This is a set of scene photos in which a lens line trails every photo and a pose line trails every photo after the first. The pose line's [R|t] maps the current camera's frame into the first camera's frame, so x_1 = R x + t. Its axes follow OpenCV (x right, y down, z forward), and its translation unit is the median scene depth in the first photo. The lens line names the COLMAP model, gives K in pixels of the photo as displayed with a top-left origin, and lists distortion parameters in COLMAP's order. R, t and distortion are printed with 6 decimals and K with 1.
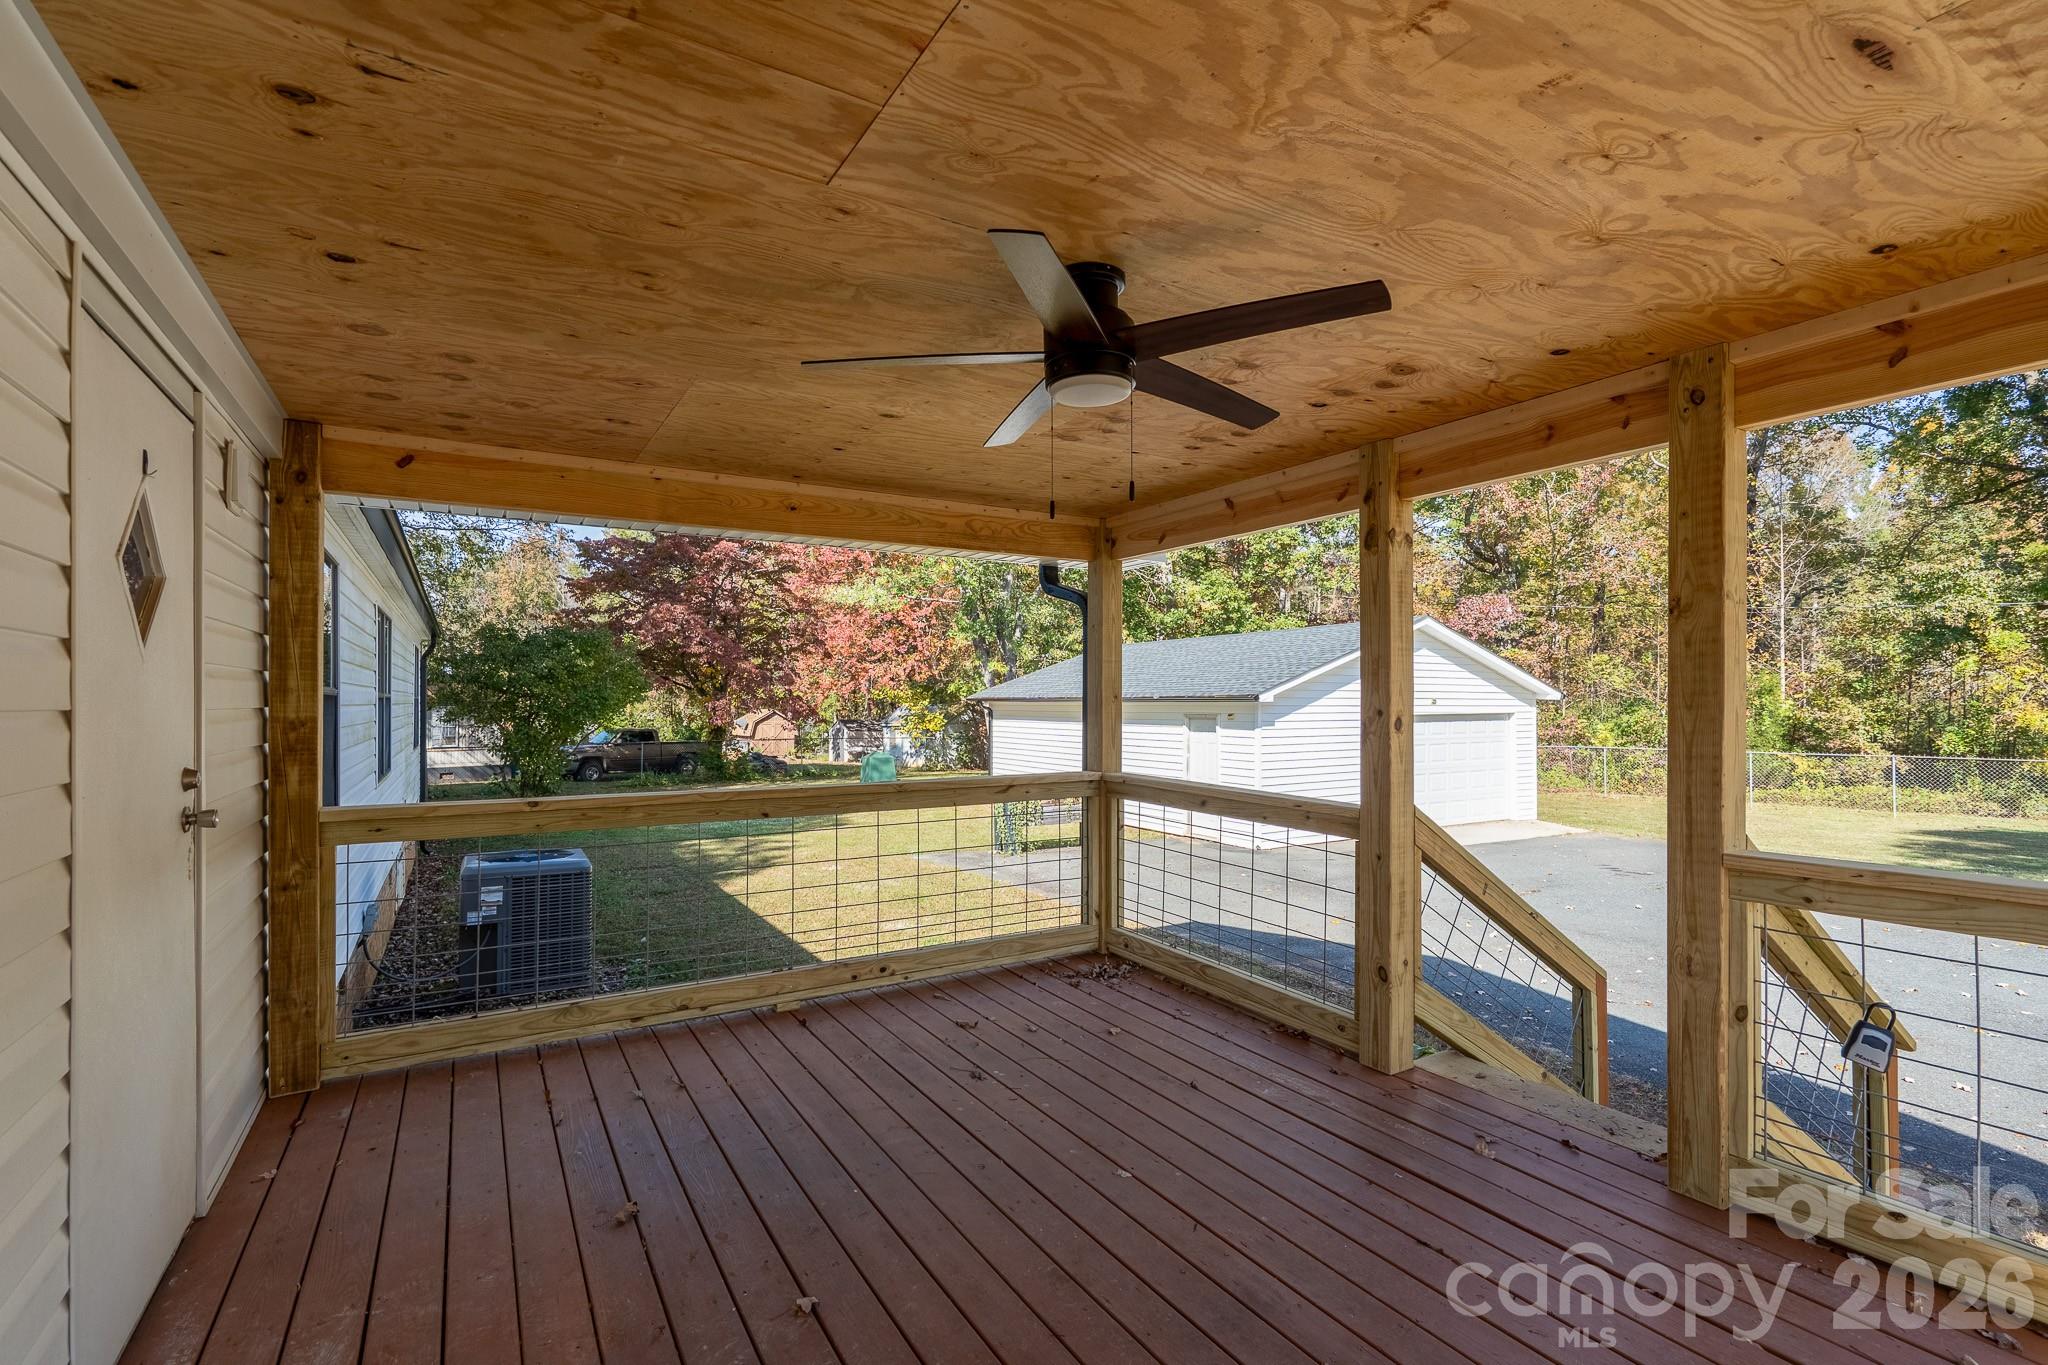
lens RADIAL K [[948.9, 0, 1075.1], [0, 948.9, 696.4], [0, 0, 1]] dist [-0.002978, 0.000066]
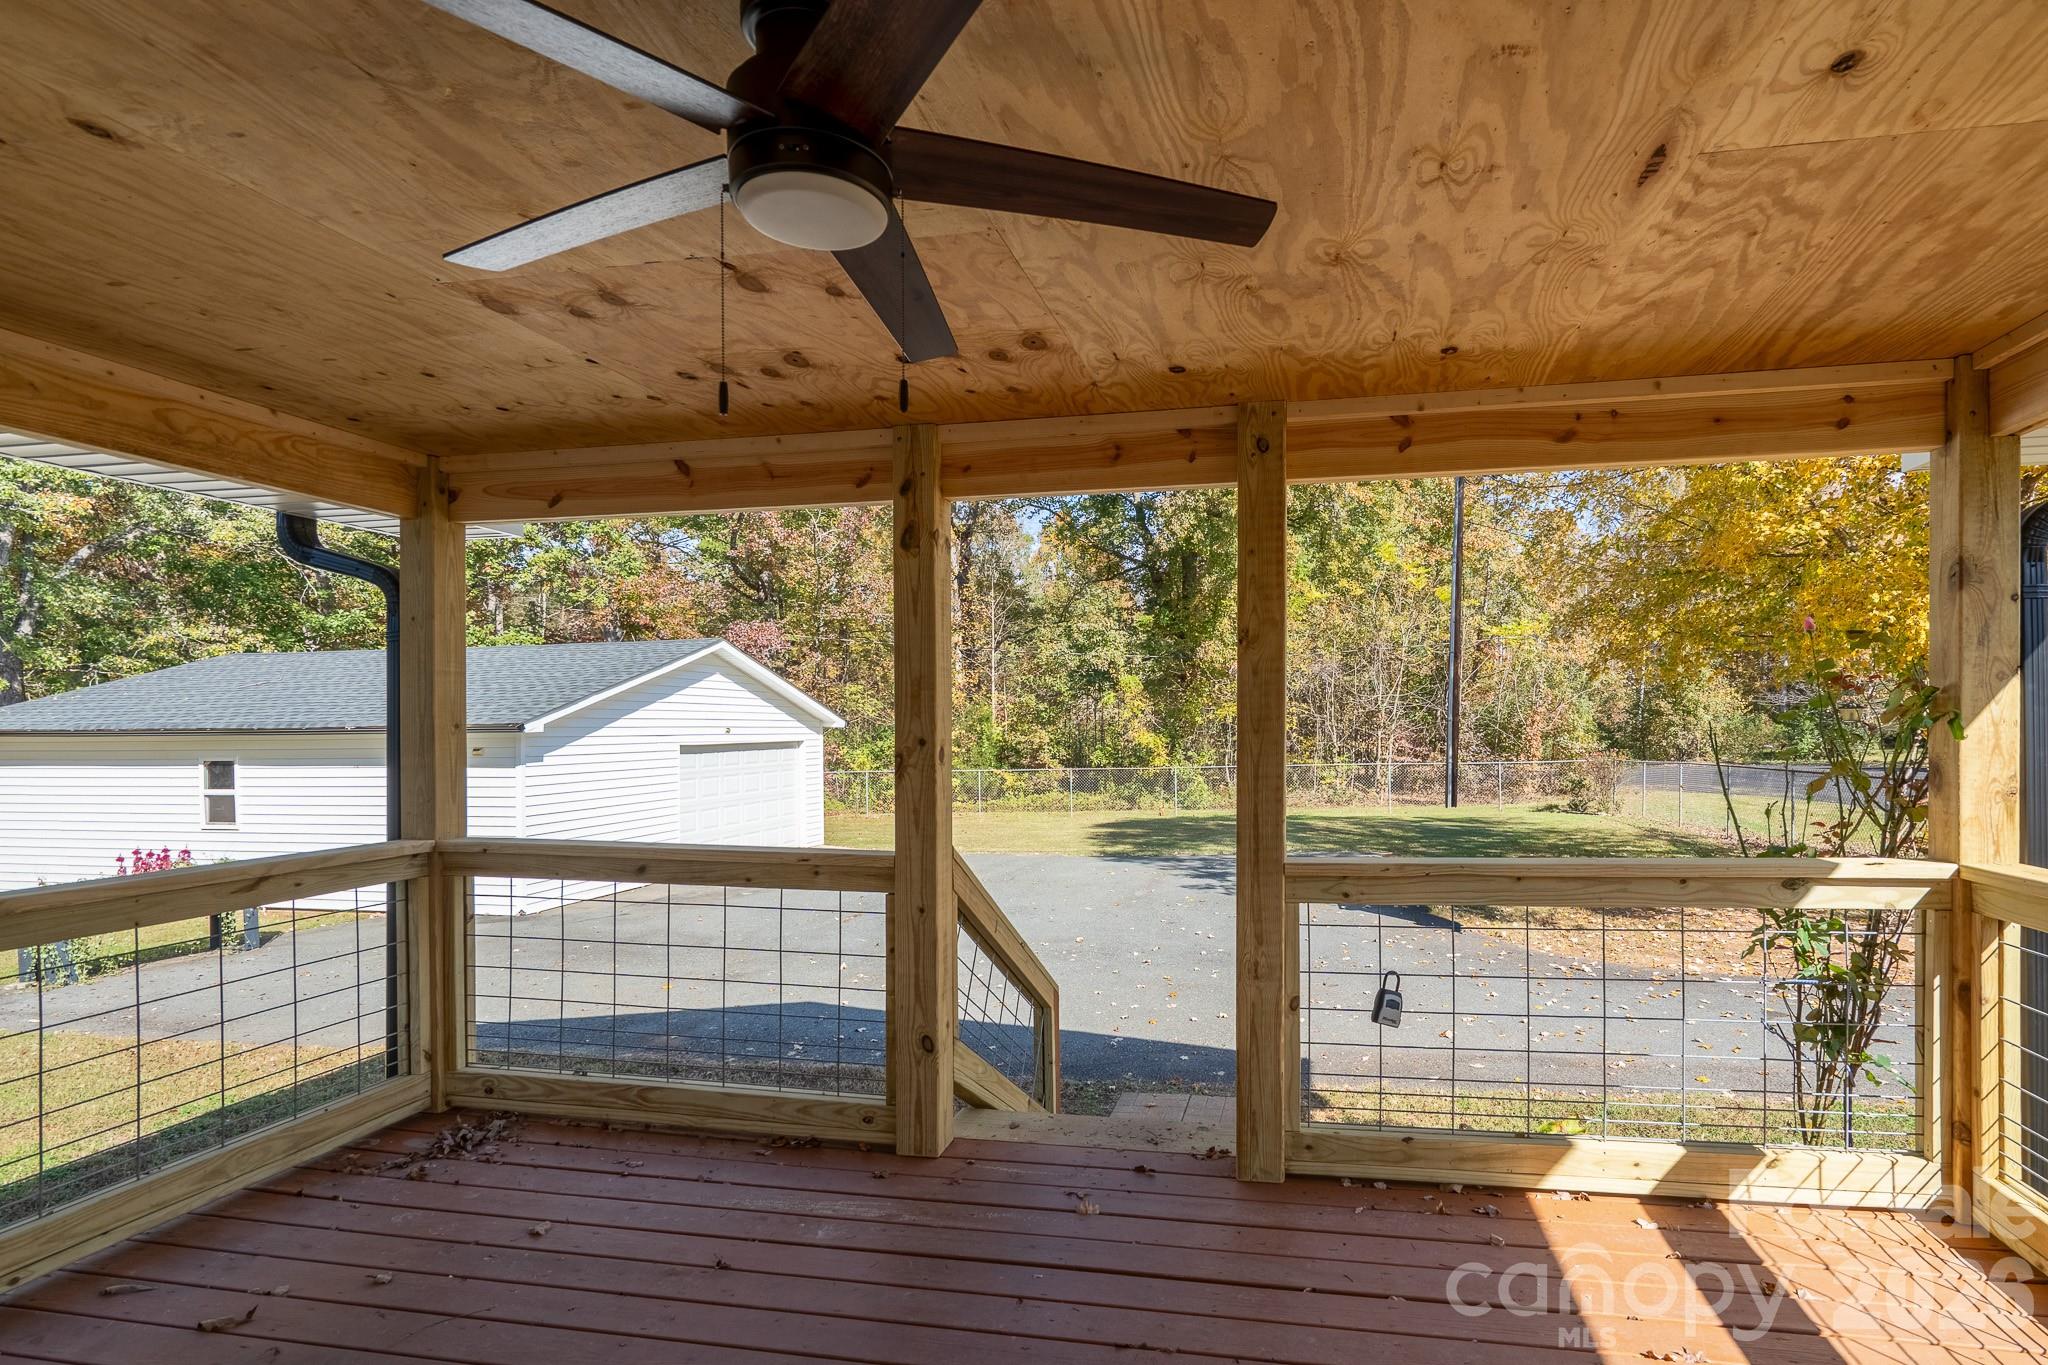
lens RADIAL K [[951.3, 0, 1150.3], [0, 951.3, 731.4], [0, 0, 1]] dist [-0.010179, 0.004724]
pose [[0.675415, -0.010074, 0.737369, -0.142791], [0.004906, 0.999946, 0.009168, 0.000649], [-0.737421, -0.002575, 0.675428, 0.218538]]
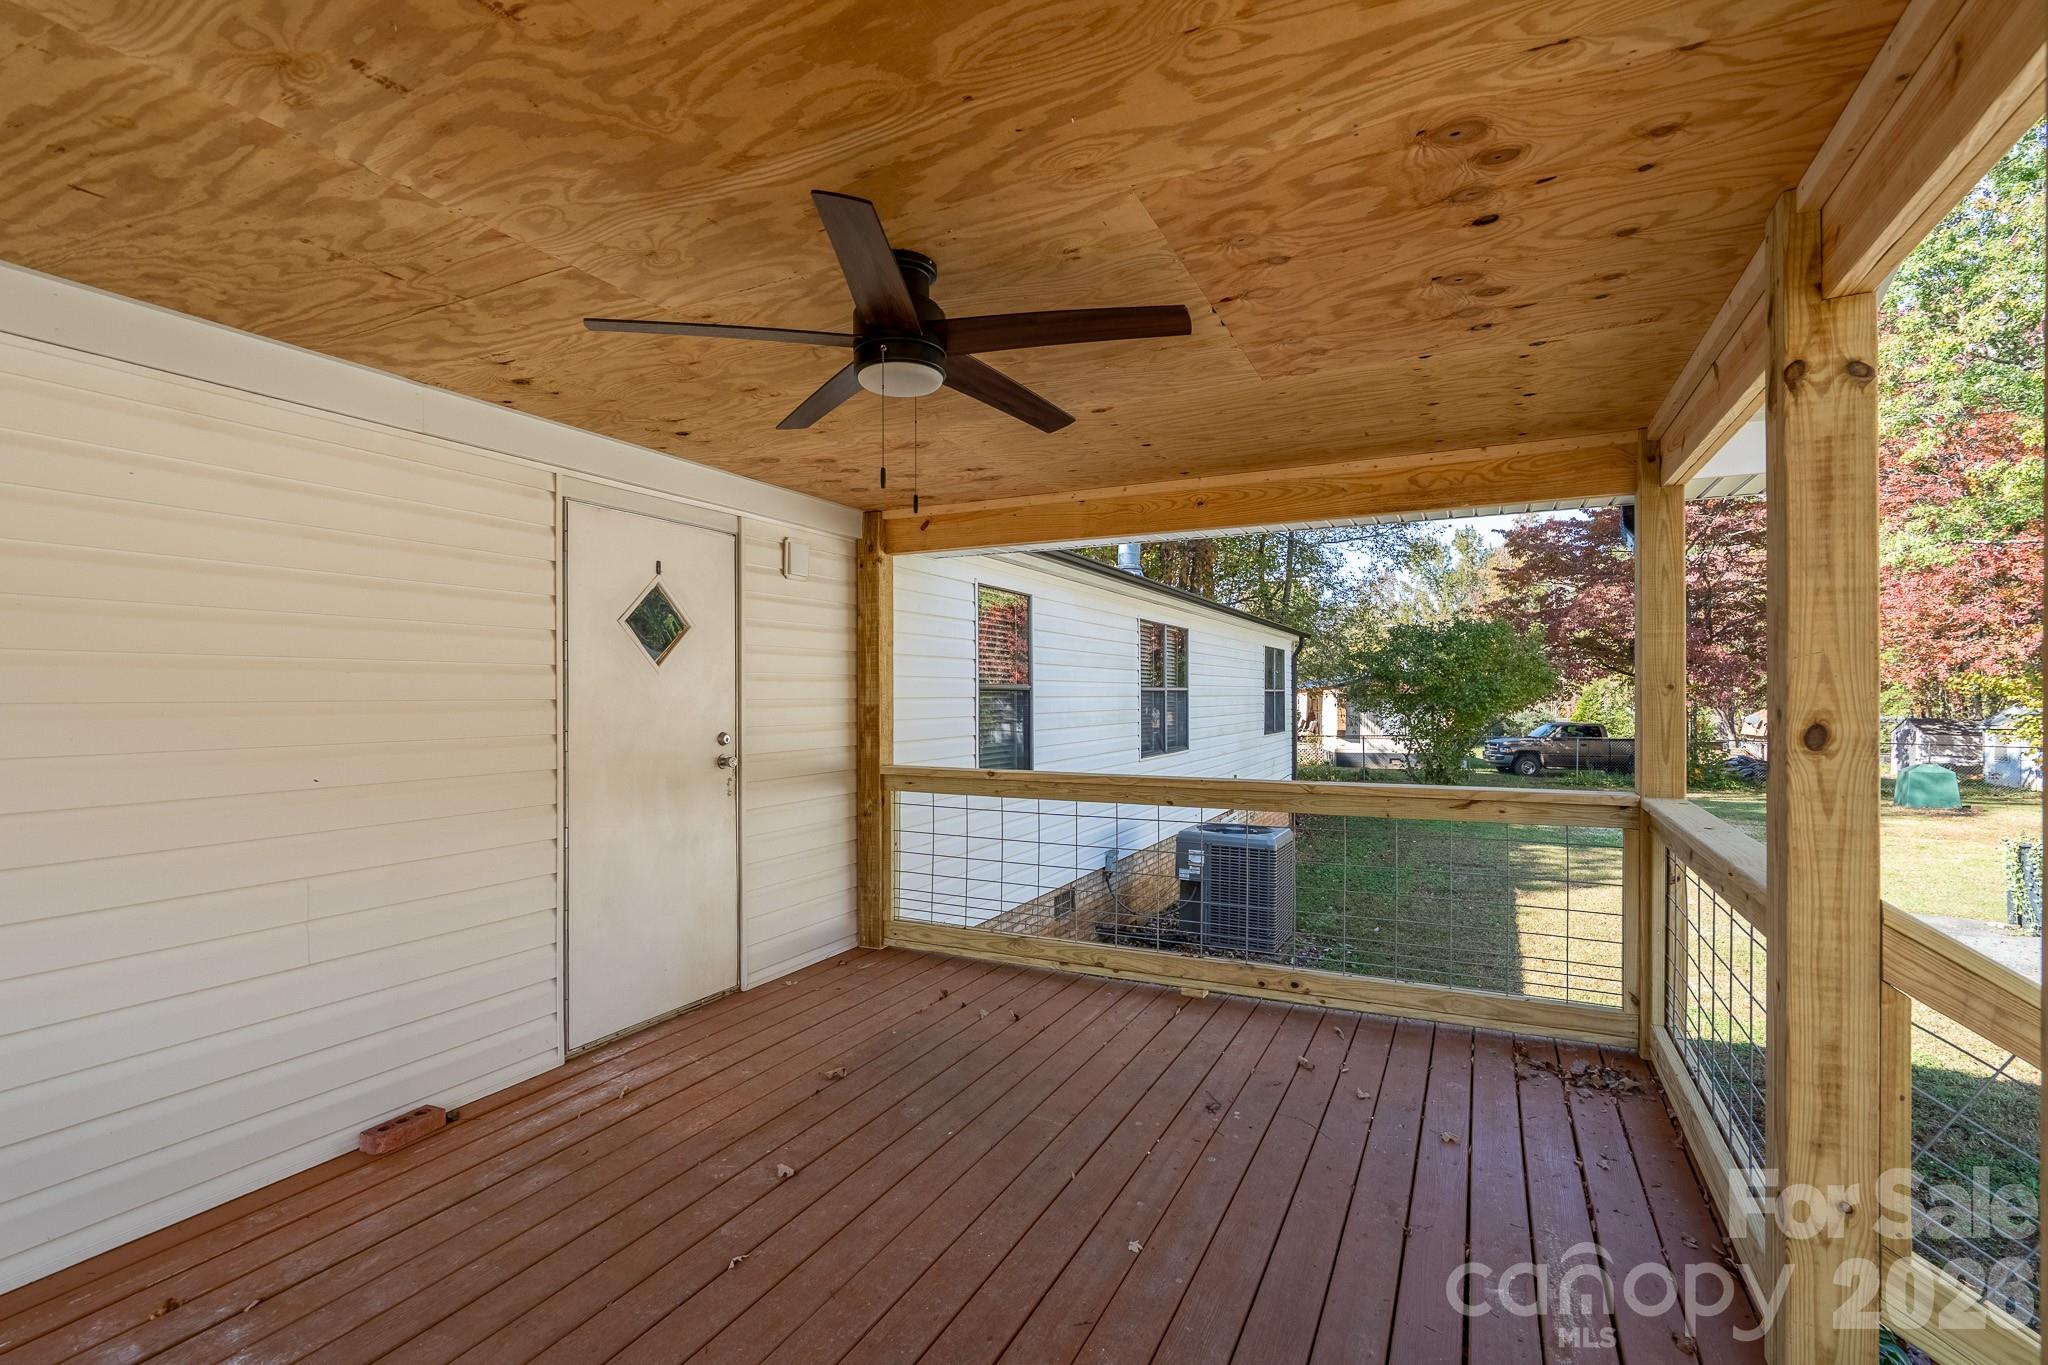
lens RADIAL K [[953.7, 0, 996.3], [0, 953.7, 698.8], [0, 0, 1]] dist [-0.013176, 0.007972]
pose [[0.503726, 0.004076, -0.863854, 0.457234], [0.005116, 0.999957, 0.007701, 0.000894], [0.863848, -0.008299, 0.503684, 0.290263]]
